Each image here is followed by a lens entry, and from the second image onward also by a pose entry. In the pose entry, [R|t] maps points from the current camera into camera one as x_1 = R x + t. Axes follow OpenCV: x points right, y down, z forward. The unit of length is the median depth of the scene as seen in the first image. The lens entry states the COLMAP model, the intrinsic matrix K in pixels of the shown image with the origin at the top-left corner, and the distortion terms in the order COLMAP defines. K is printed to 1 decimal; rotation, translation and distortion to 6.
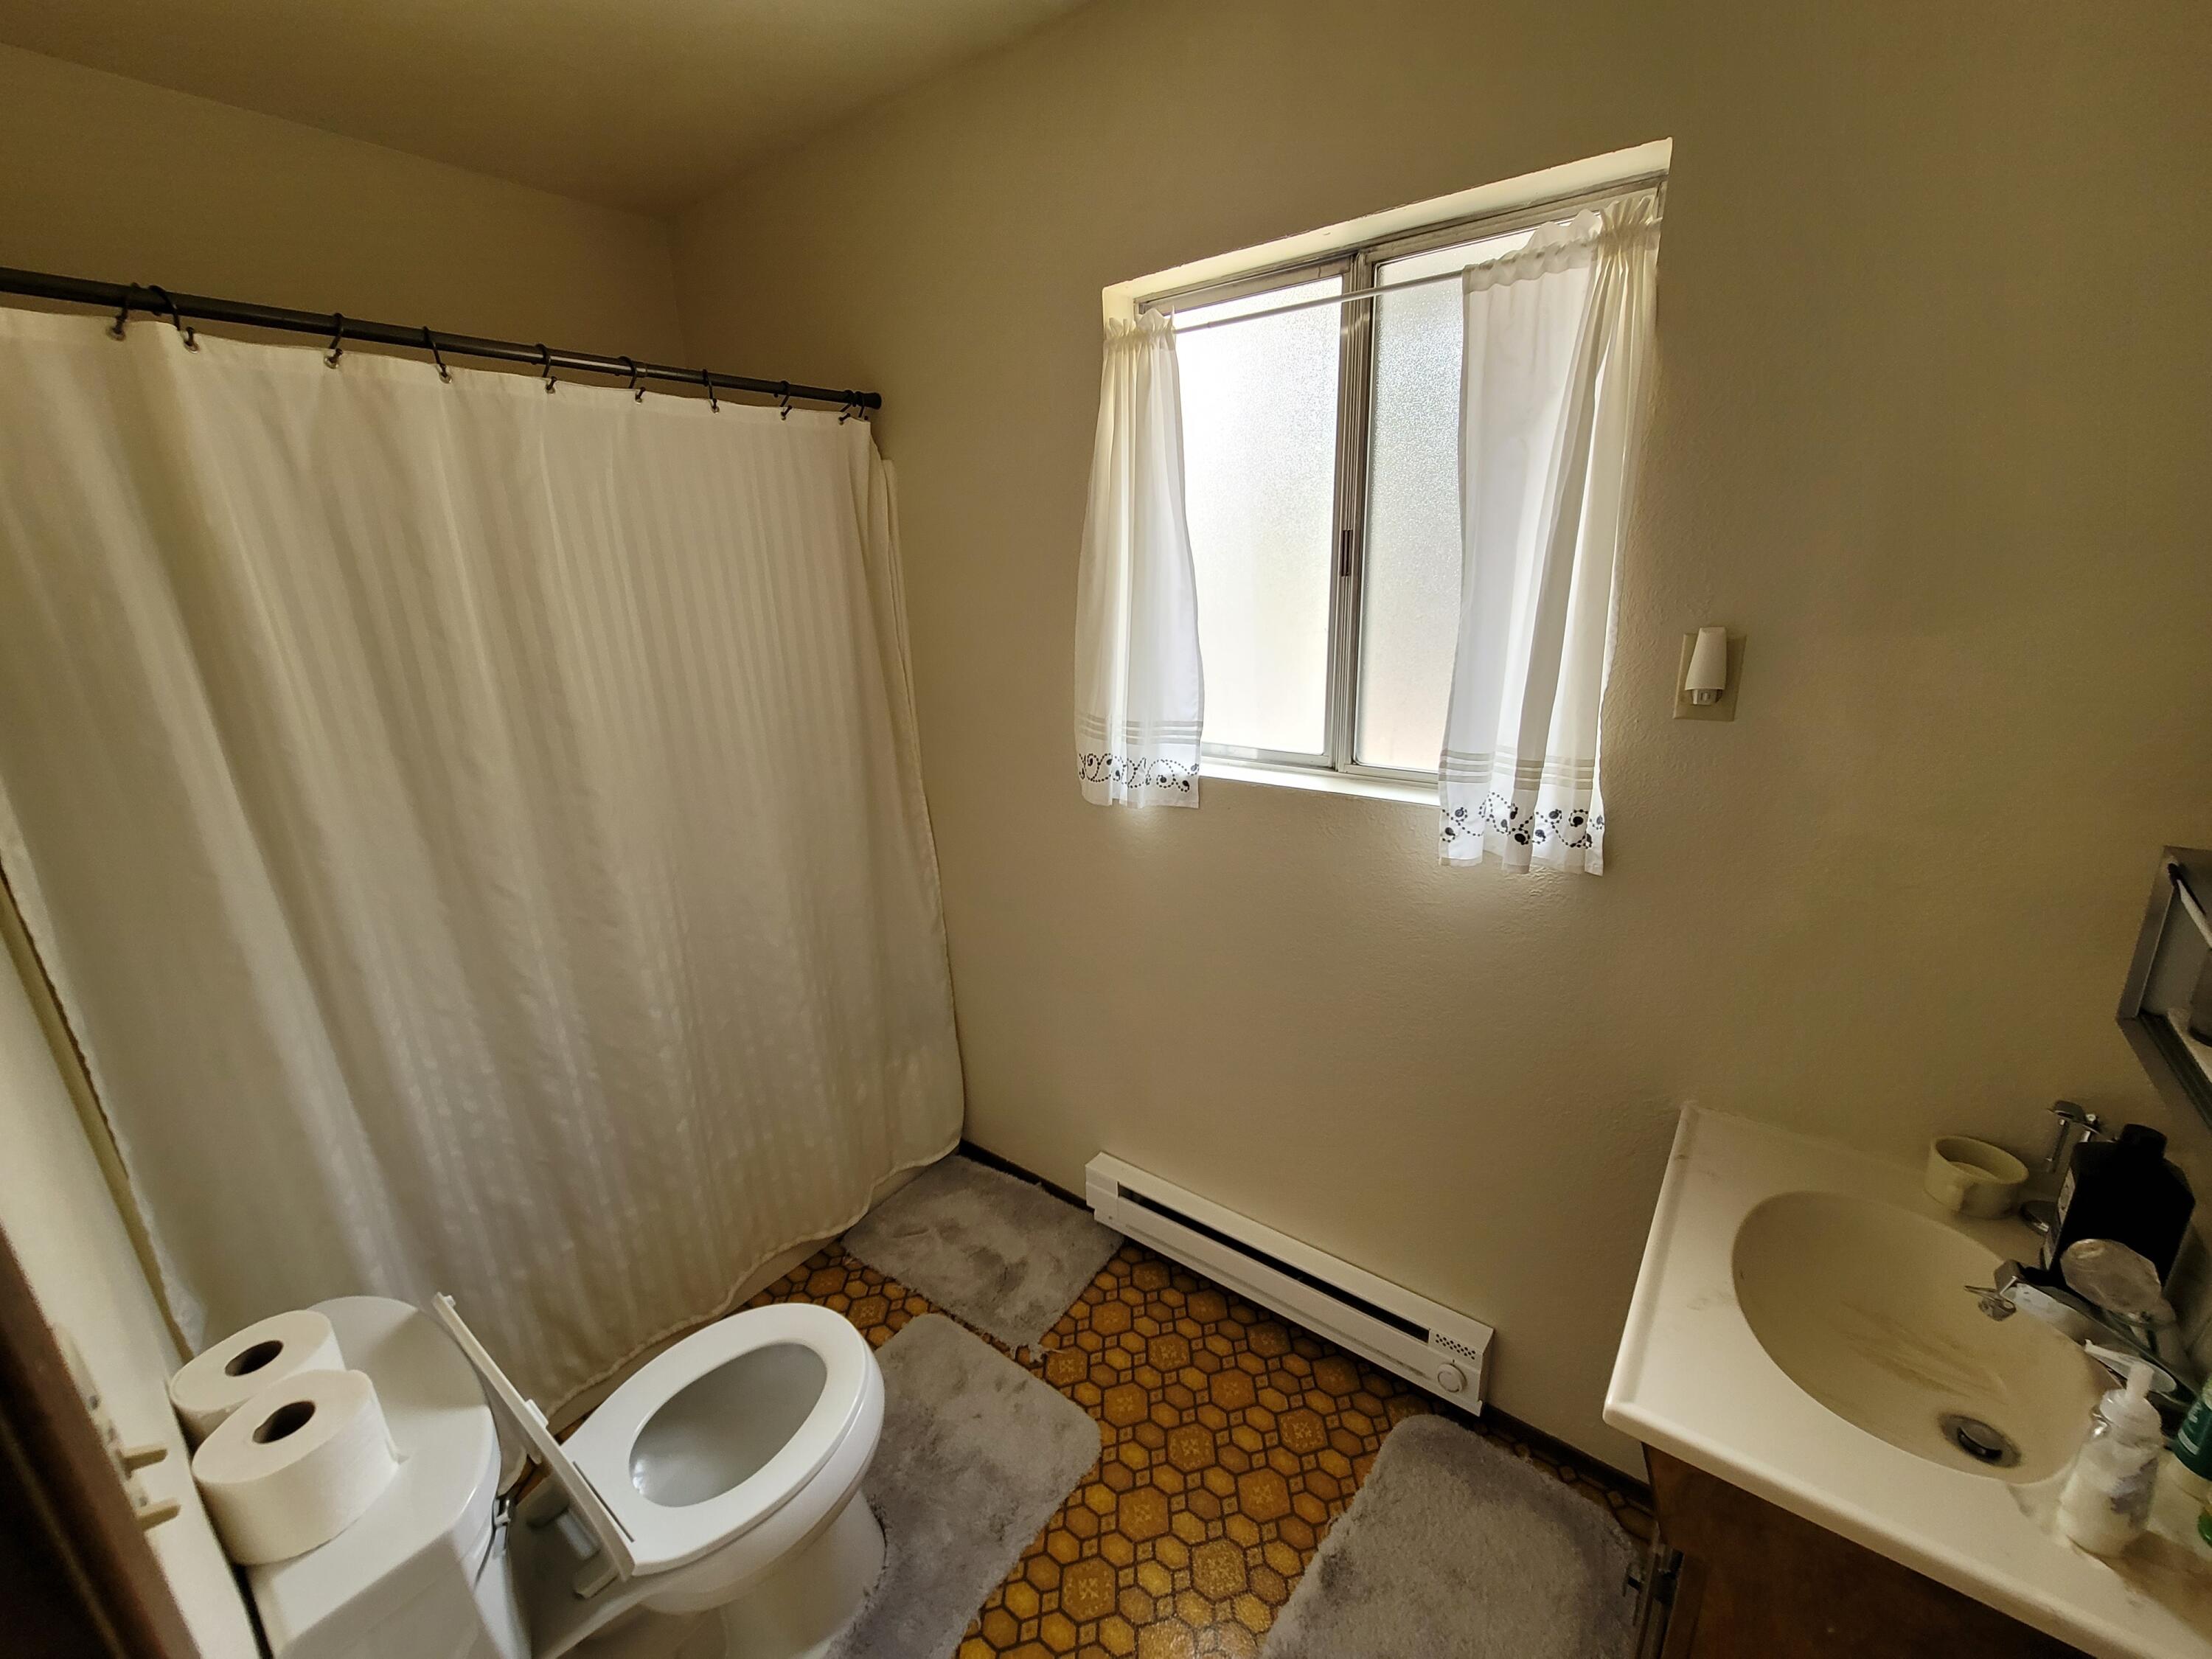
lens RADIAL K [[898.4, 0, 1110.3], [0, 898.4, 830.2], [0, 0, 1]] dist [-0.004137, 0.000580]
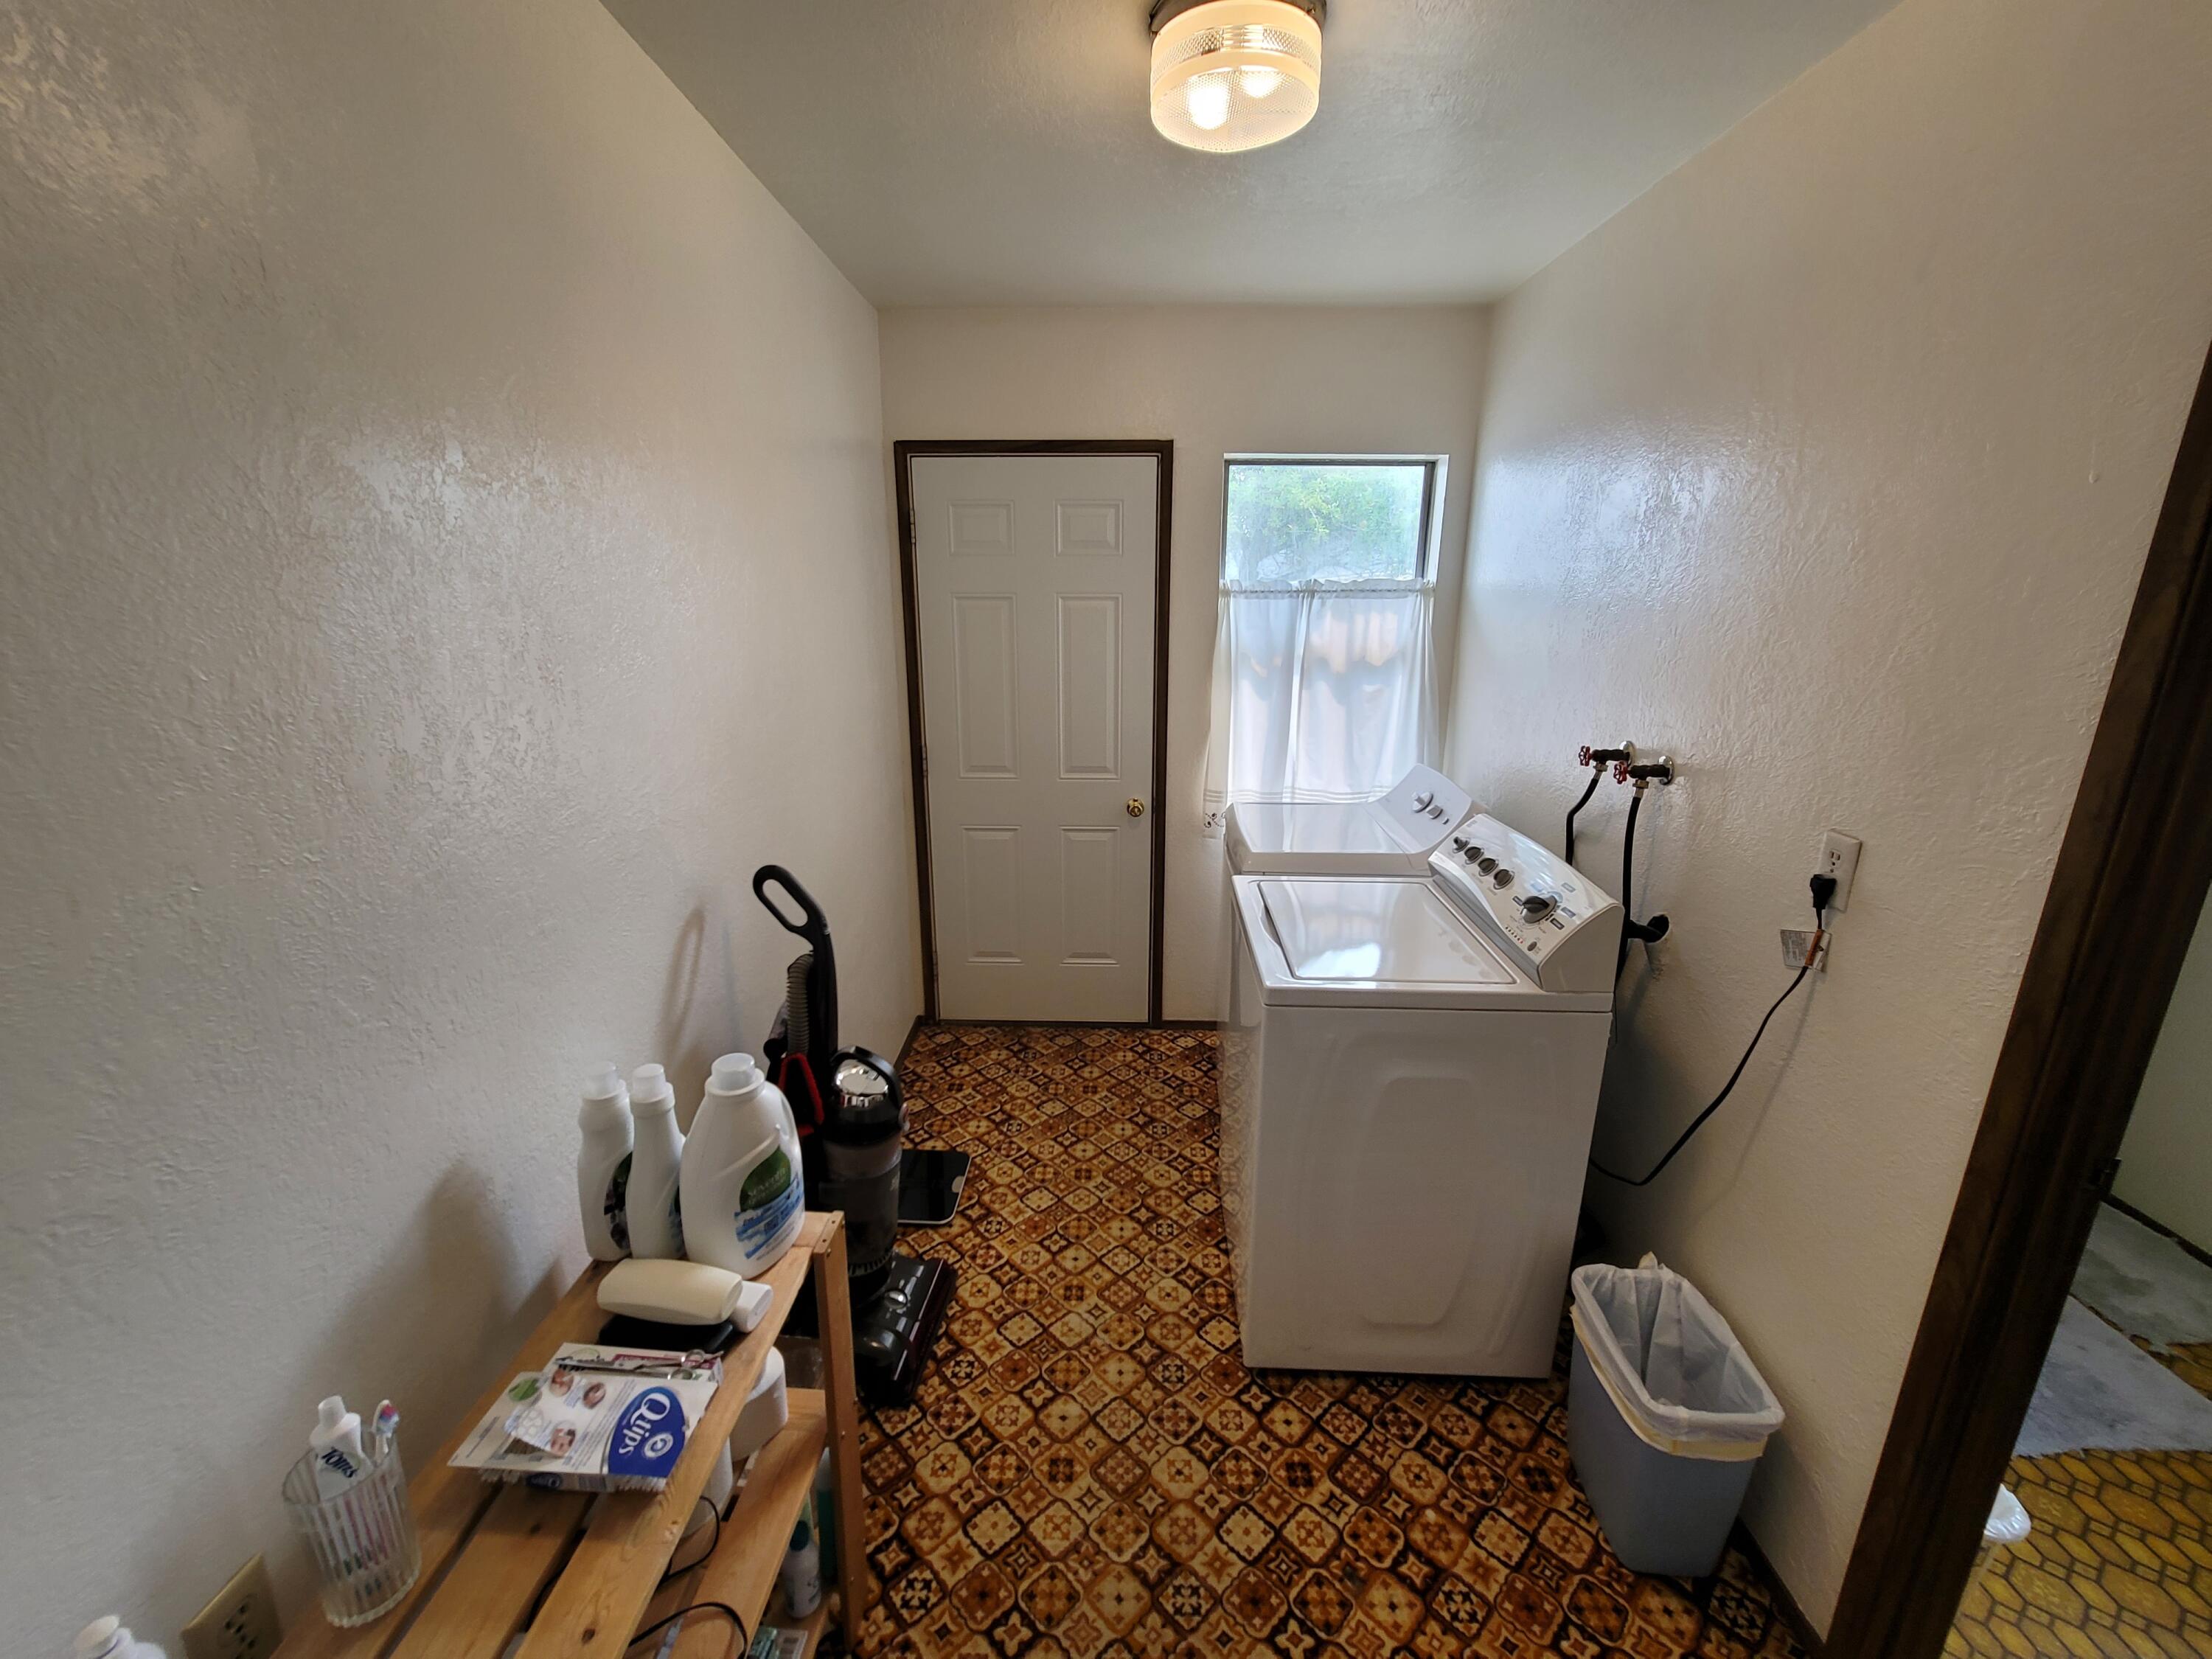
lens RADIAL K [[898.4, 0, 1105.9], [0, 898.4, 829.5], [0, 0, 1]] dist [-0.004137, 0.000580]
pose [[0.580170, 0.246645, -0.776253, -0.140348], [-0.257827, 0.959652, 0.112219, 0.199712], [0.772611, 0.135032, 0.620354, -0.713601]]
